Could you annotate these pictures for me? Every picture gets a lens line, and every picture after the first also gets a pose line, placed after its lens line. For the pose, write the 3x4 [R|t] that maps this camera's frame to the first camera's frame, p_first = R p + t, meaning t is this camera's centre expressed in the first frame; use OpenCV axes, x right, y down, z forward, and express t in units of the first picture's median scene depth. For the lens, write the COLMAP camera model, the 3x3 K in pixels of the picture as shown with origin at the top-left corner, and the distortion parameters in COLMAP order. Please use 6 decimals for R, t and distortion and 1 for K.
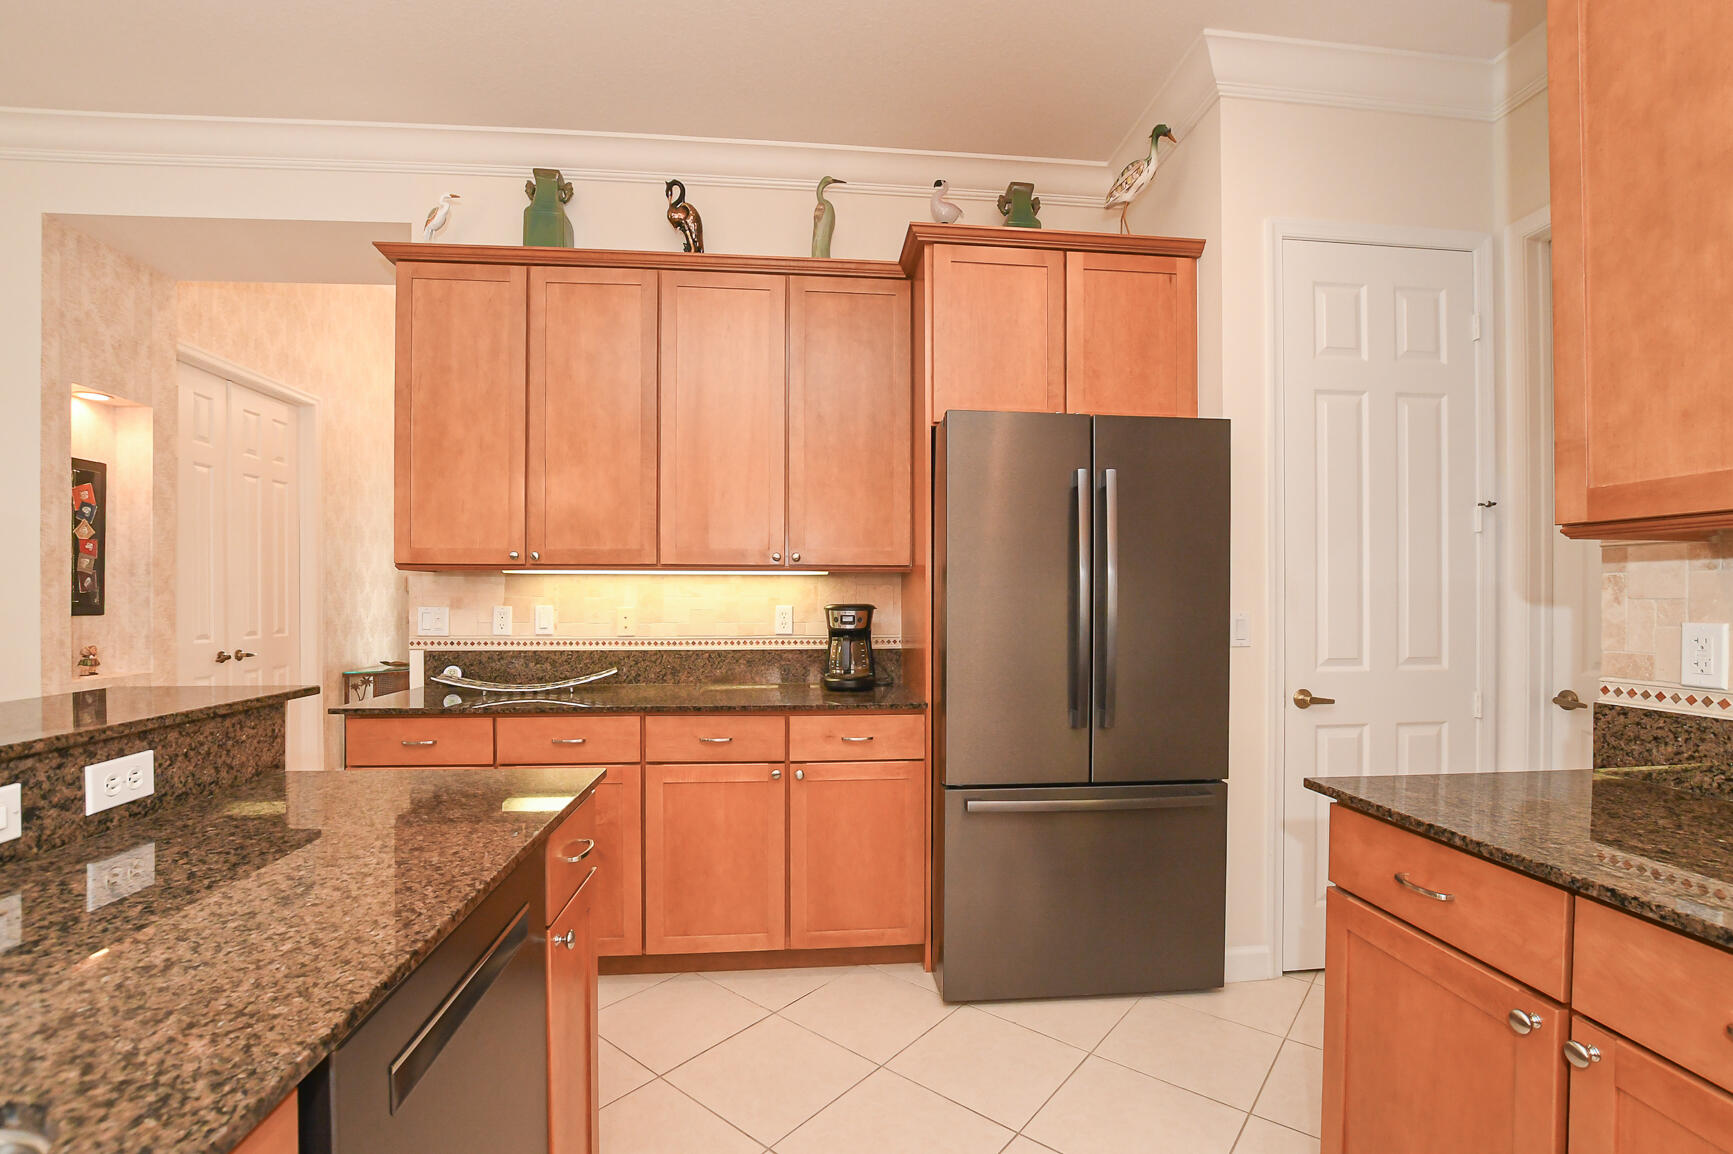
lens RADIAL K [[761.7, 0, 869.2], [0, 761.7, 603.2], [0, 0, 1]] dist [-0.026162, 0.000003]
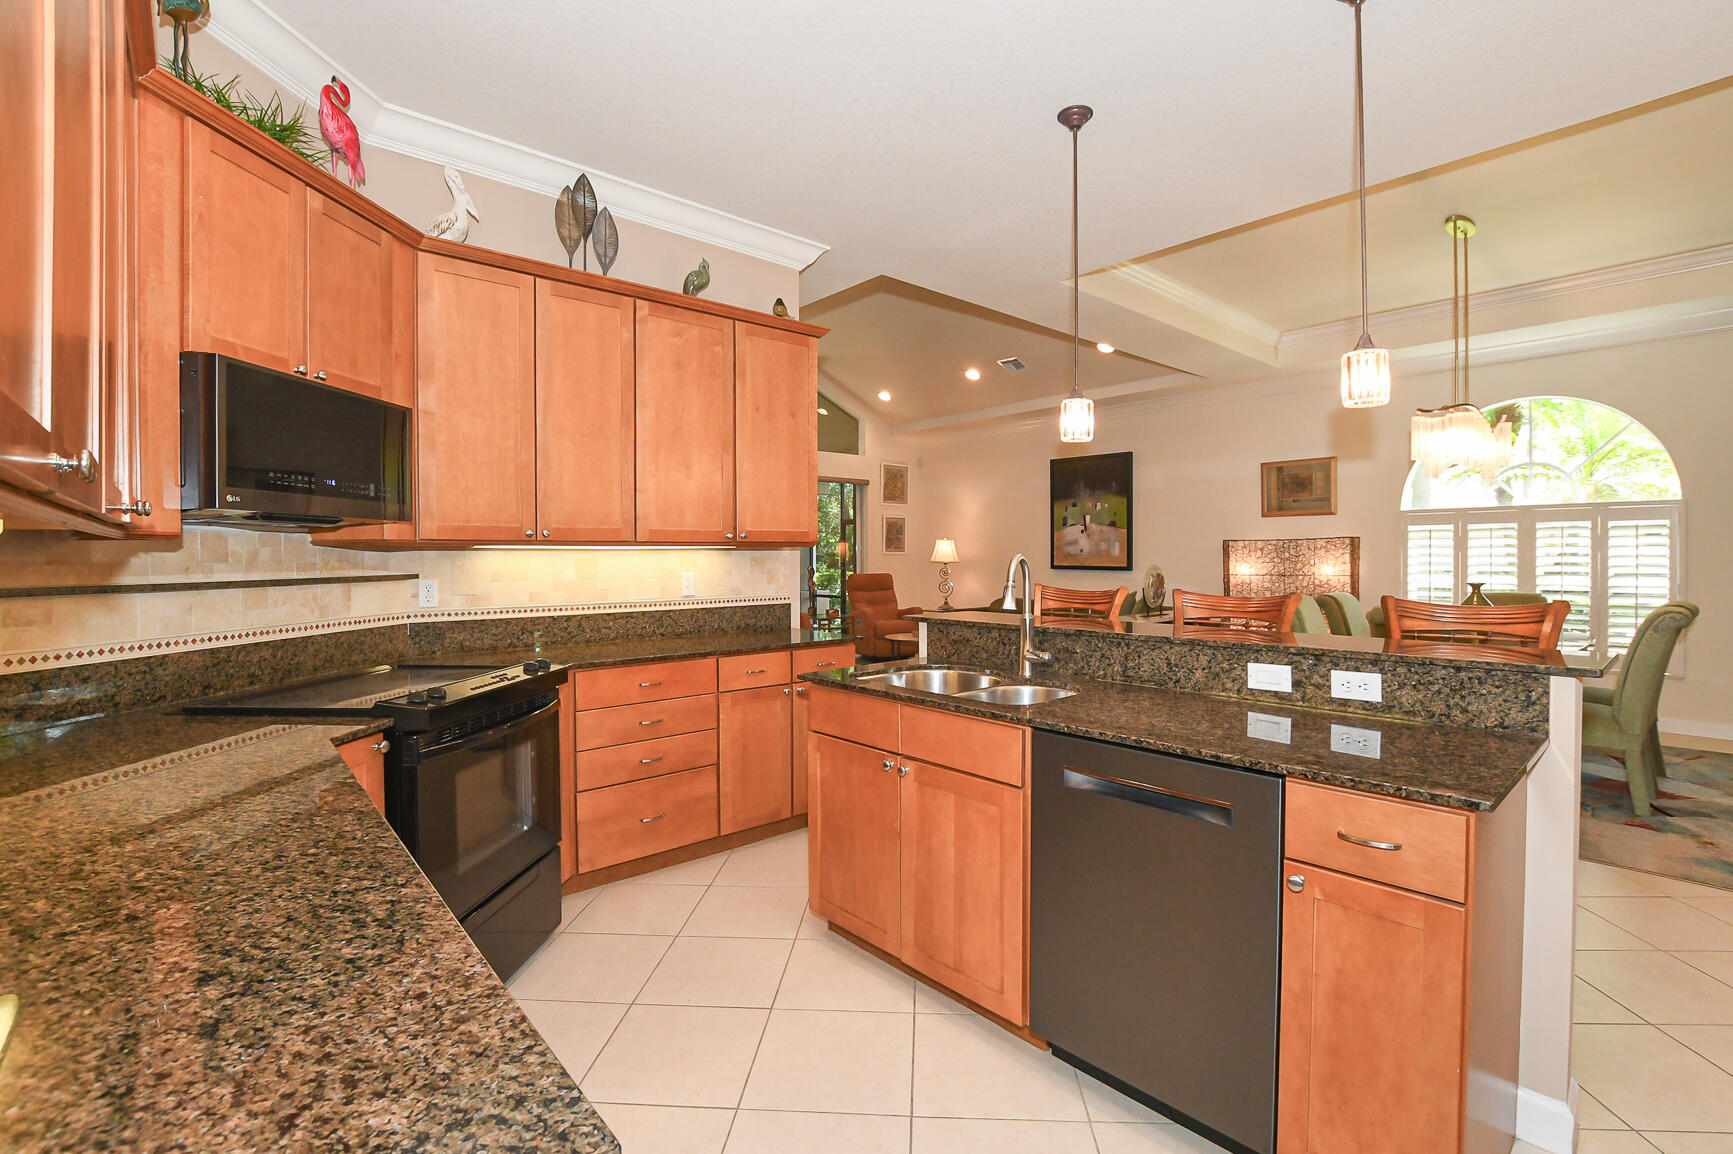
lens RADIAL K [[775.8, 0, 872.4], [0, 775.8, 567.4], [0, 0, 1]] dist [-0.028803, -0.000057]
pose [[-0.816851, 0.011086, -0.576742, 0.670222], [-0.000618, 0.999798, 0.020092, -0.047674], [0.576849, 0.016769, -0.816679, 1.347075]]
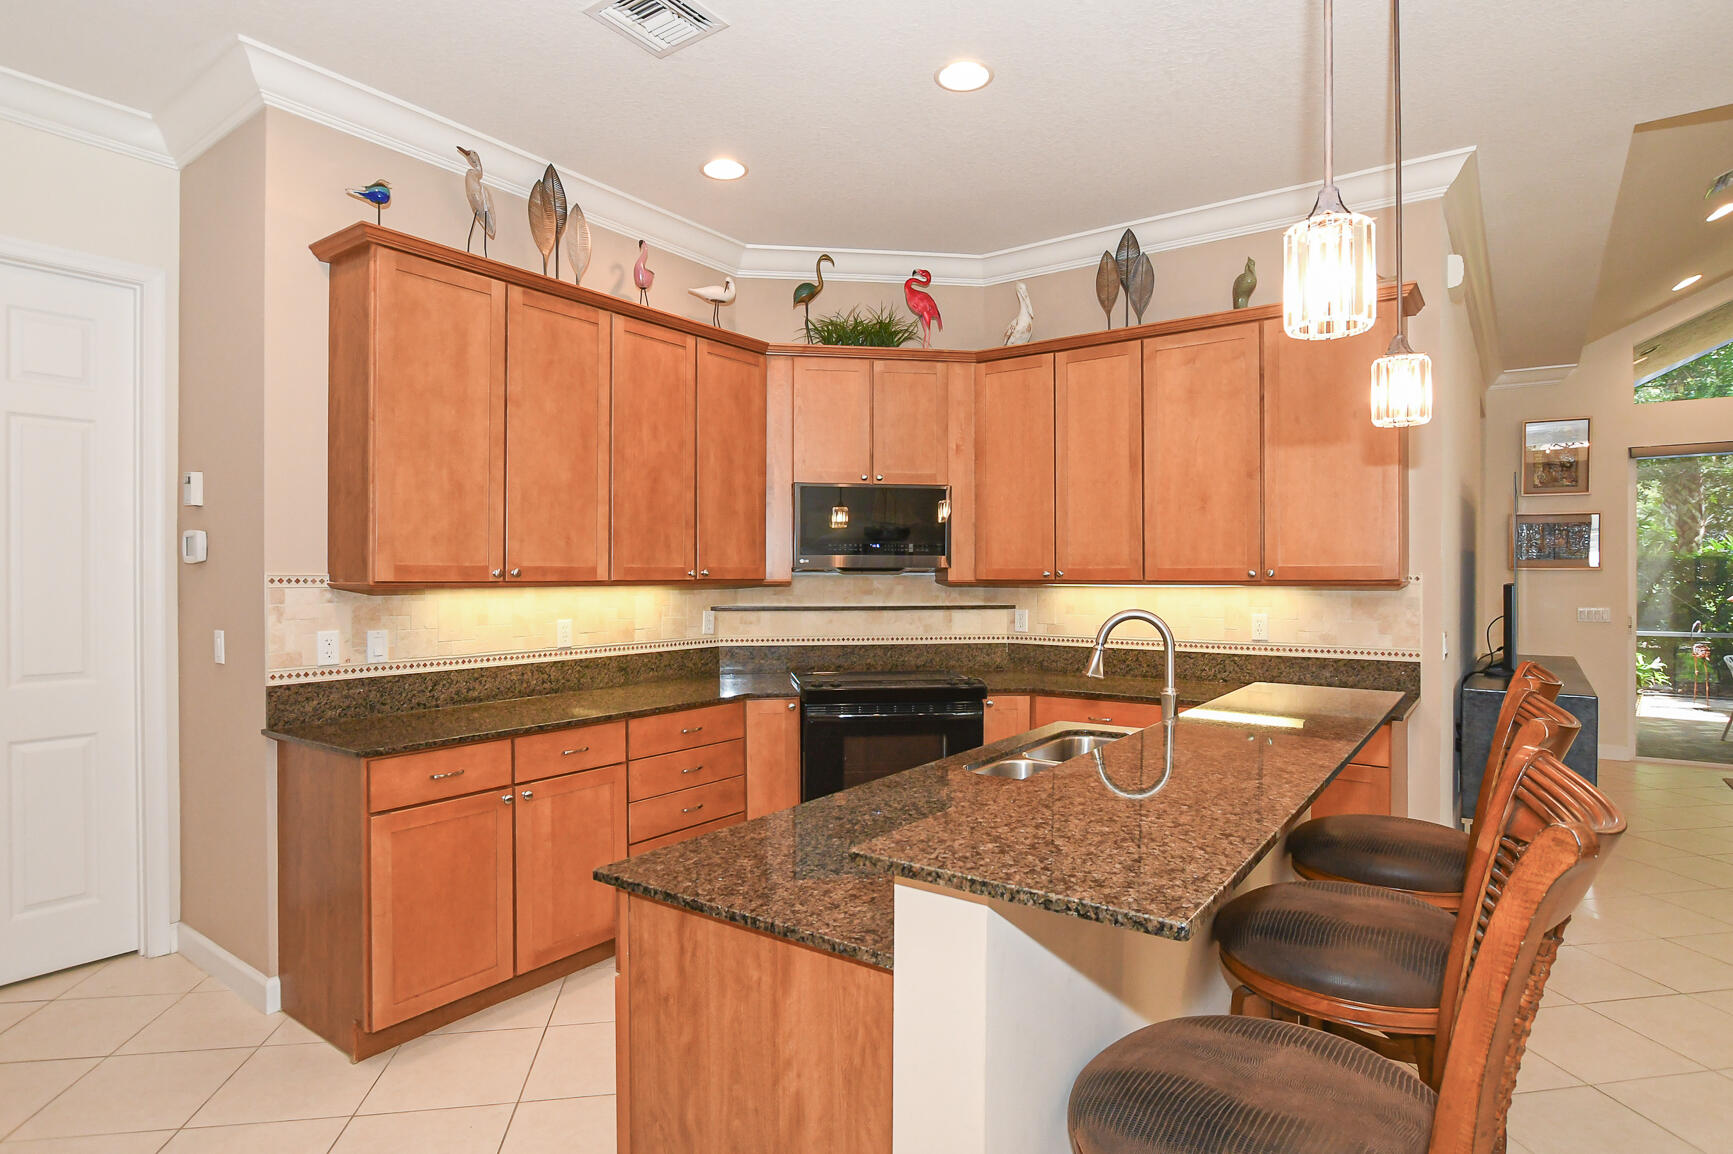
lens RADIAL K [[890.2, 0, 866.5], [0, 890.2, 577.0], [0, 0, 1]] dist [-0.018644, 0.000054]
pose [[-0.748518, -0.001570, 0.663112, -1.271016], [0.004003, 0.999968, 0.006887, -0.111116], [-0.663102, 0.007810, -0.748488, 1.602322]]
